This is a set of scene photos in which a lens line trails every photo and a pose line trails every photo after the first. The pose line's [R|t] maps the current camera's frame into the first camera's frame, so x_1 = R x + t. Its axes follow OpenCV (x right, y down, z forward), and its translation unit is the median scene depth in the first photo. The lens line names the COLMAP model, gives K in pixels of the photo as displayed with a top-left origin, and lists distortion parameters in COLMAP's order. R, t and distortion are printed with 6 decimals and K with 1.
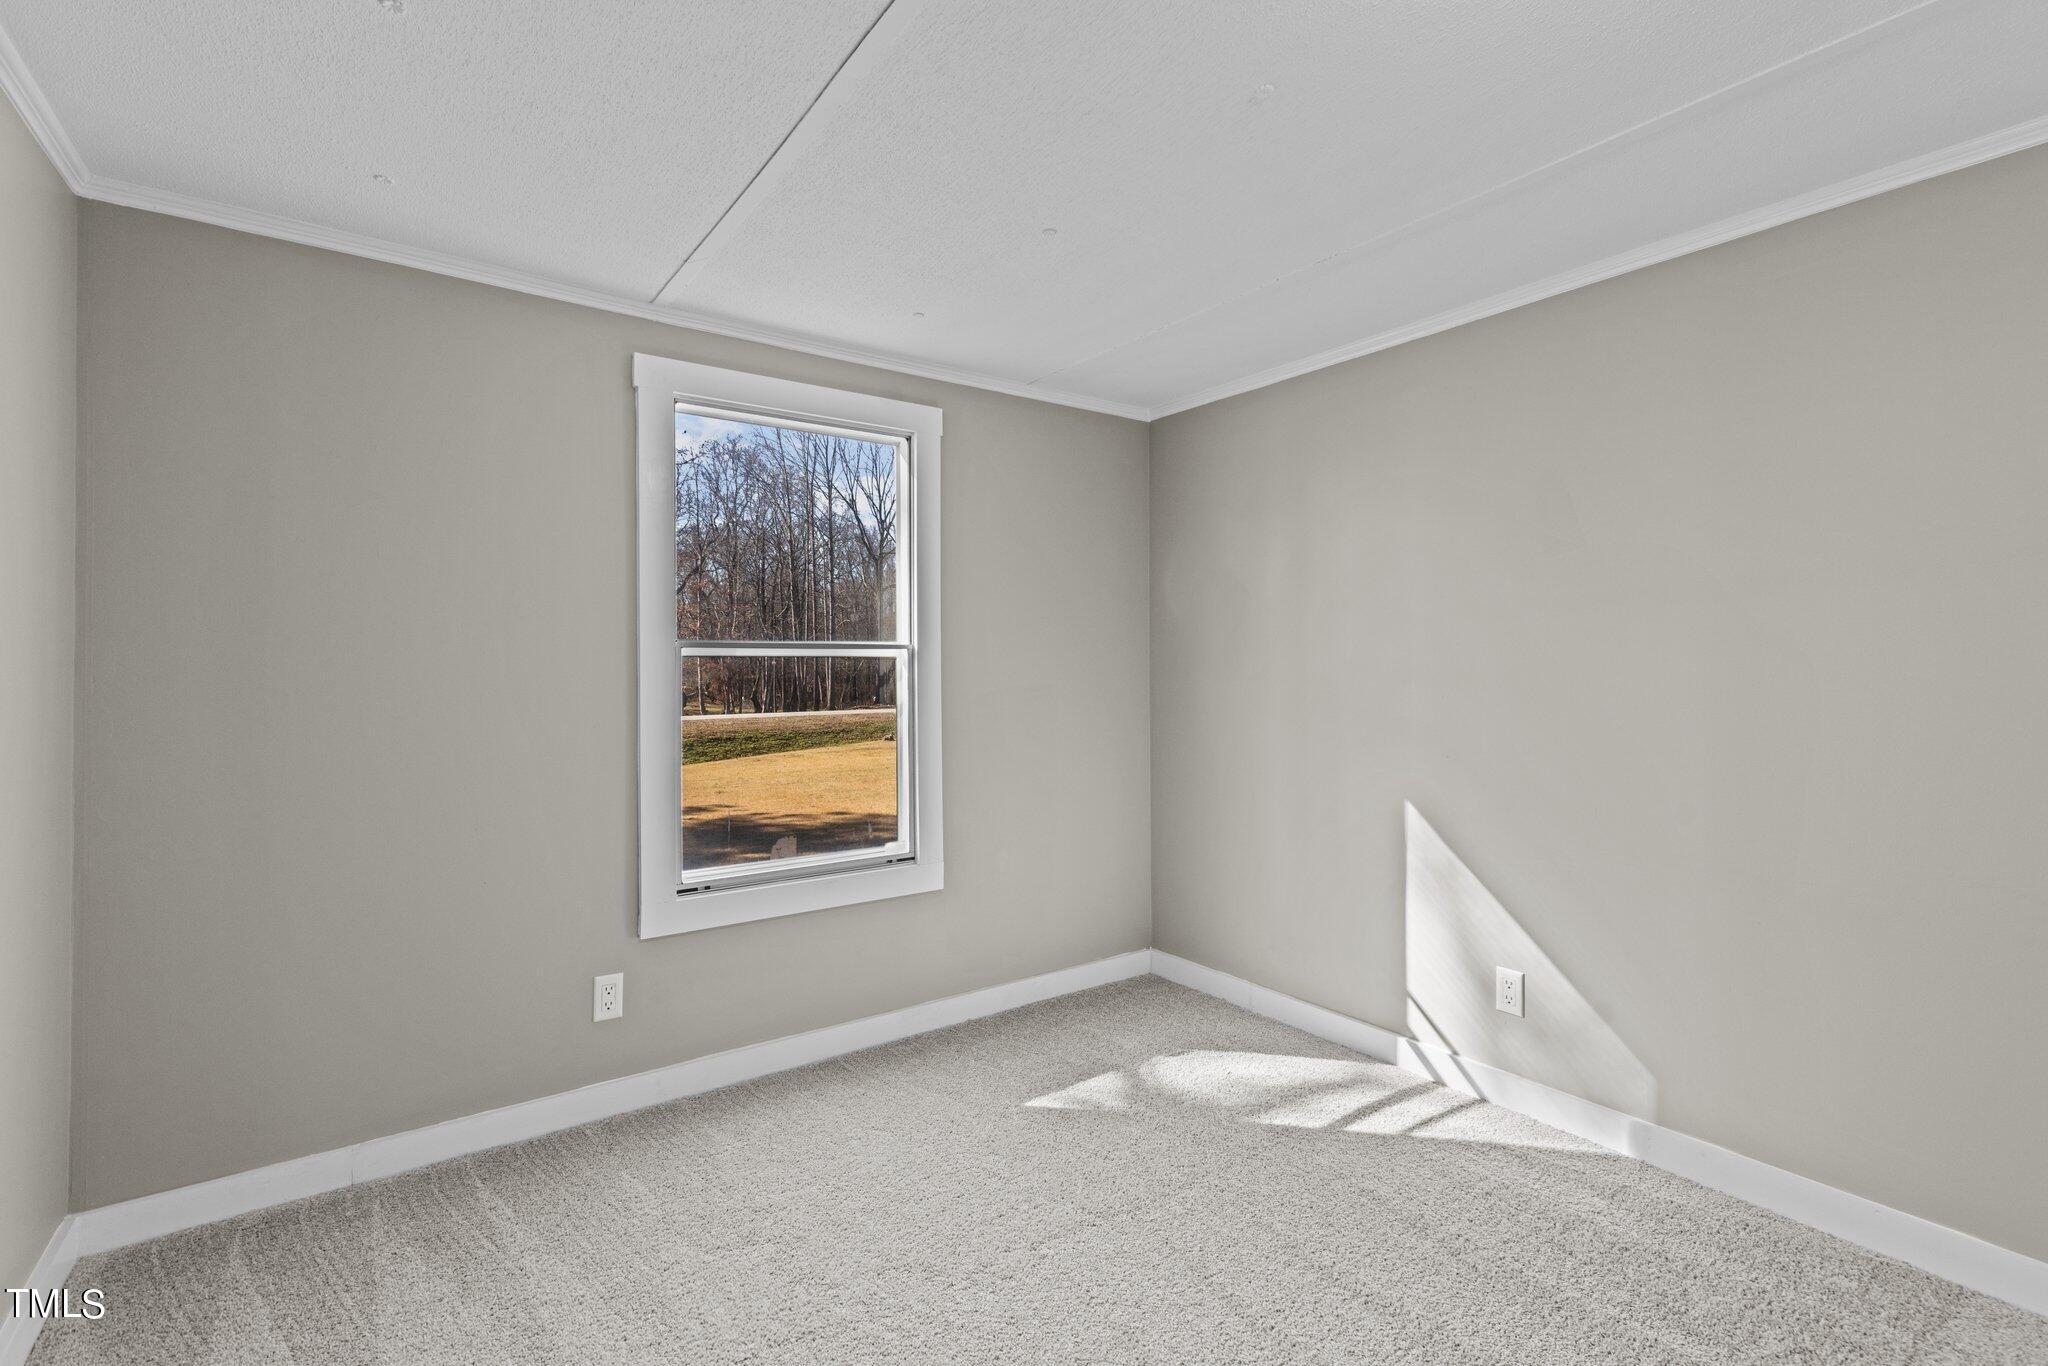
lens RADIAL K [[924.6, 0, 1026.5], [0, 924.6, 680.1], [0, 0, 1]] dist [0.005178, -0.000131]
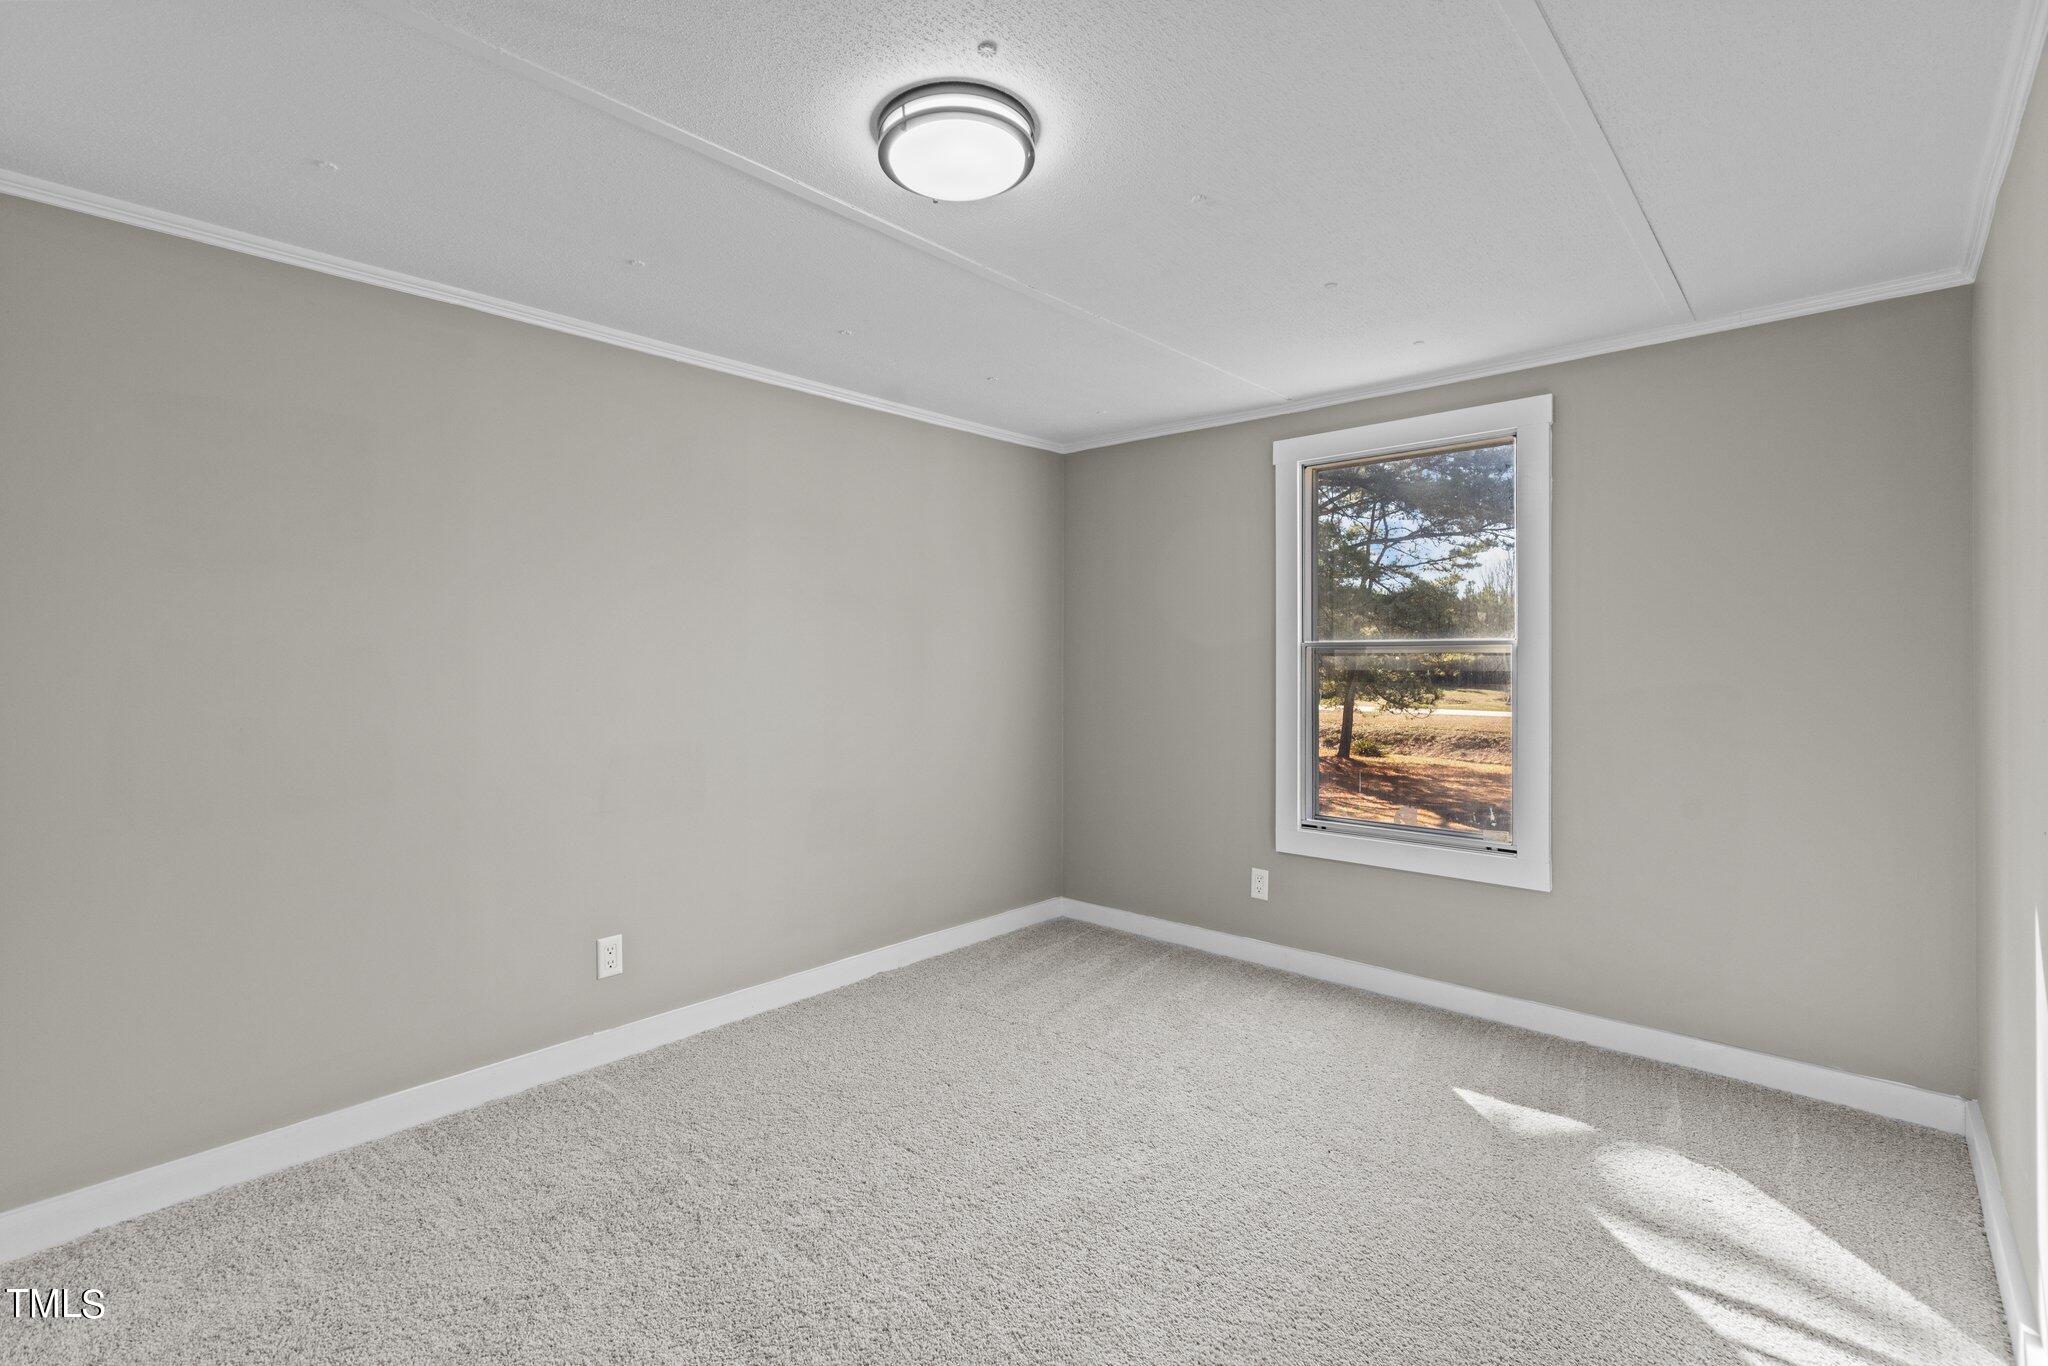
lens RADIAL K [[924.6, 0, 1026.5], [0, 924.6, 680.1], [0, 0, 1]] dist [0.005178, -0.000131]
pose [[0.212739, 0.021768, -0.976867, 0.852515], [-0.014689, 0.999710, 0.019078, -0.005869], [0.976999, 0.010290, 0.212997, 0.299542]]
